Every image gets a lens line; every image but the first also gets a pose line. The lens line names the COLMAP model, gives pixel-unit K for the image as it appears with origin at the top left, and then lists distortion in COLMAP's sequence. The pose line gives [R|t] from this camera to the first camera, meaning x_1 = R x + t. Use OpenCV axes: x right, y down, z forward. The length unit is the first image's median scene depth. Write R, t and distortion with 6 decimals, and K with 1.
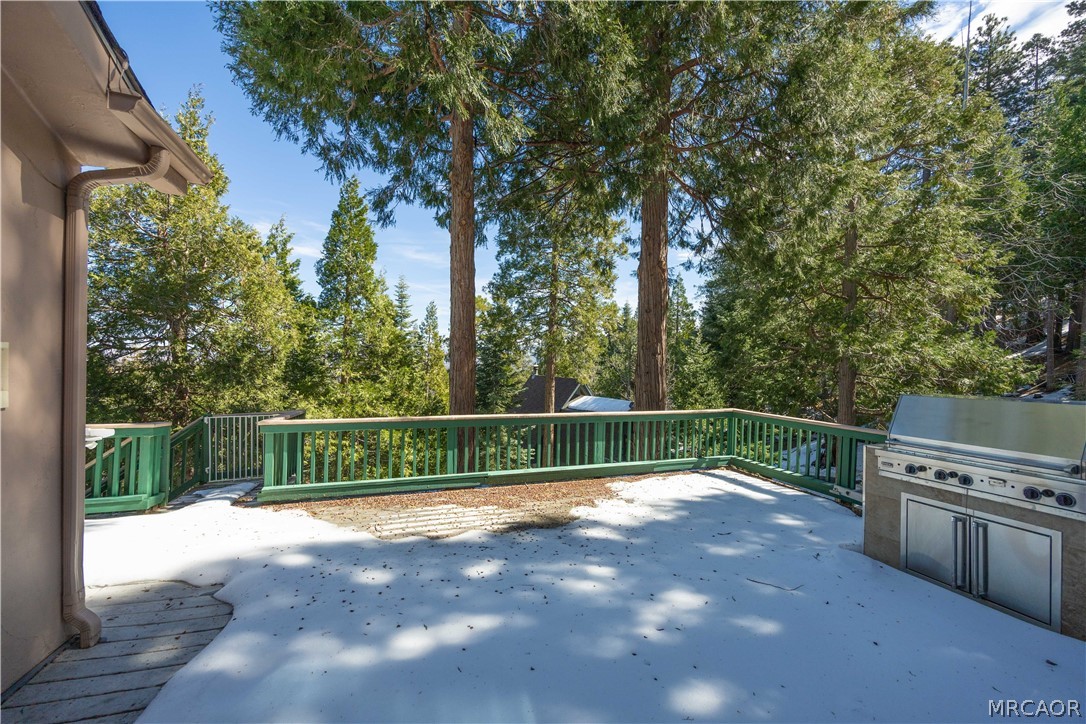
lens RADIAL K [[437.0, 0, 540.3], [0, 437.0, 361.9], [0, 0, 1]] dist [-0.010940, -0.000201]
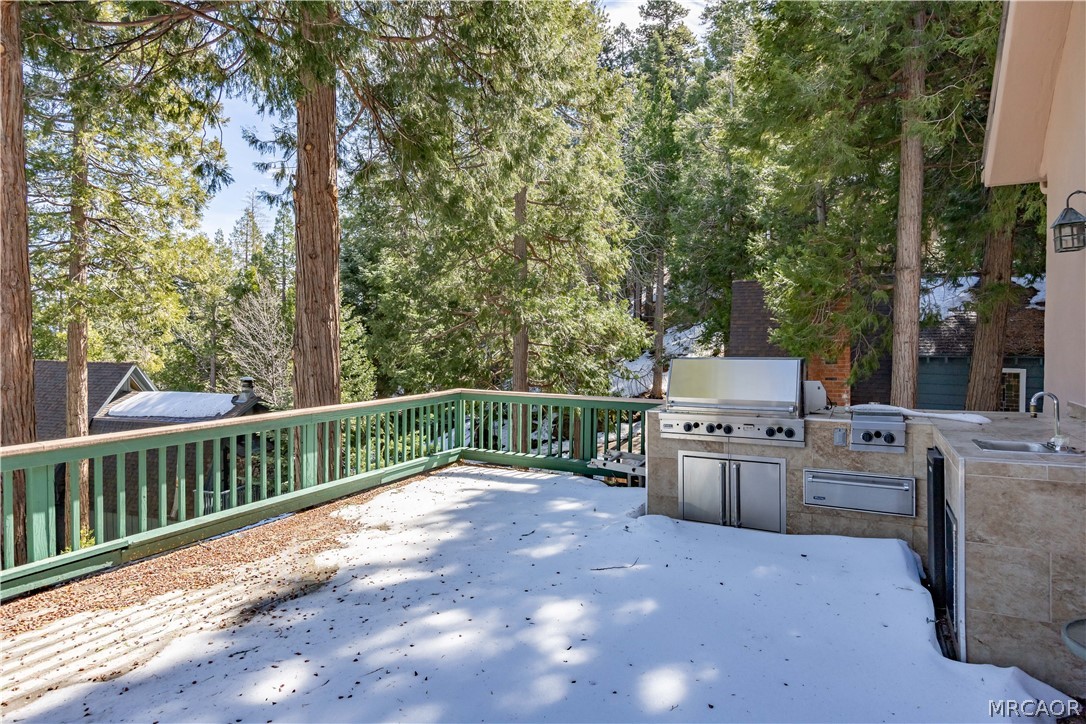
lens RADIAL K [[615.1, 0, 566.5], [0, 615.1, 345.7], [0, 0, 1]] dist [-0.019490, -0.001484]
pose [[0.698398, -0.025769, 0.715245, -0.303384], [0.009757, 0.999602, 0.026487, 0.001314], [-0.715643, -0.011520, 0.698371, 0.105048]]
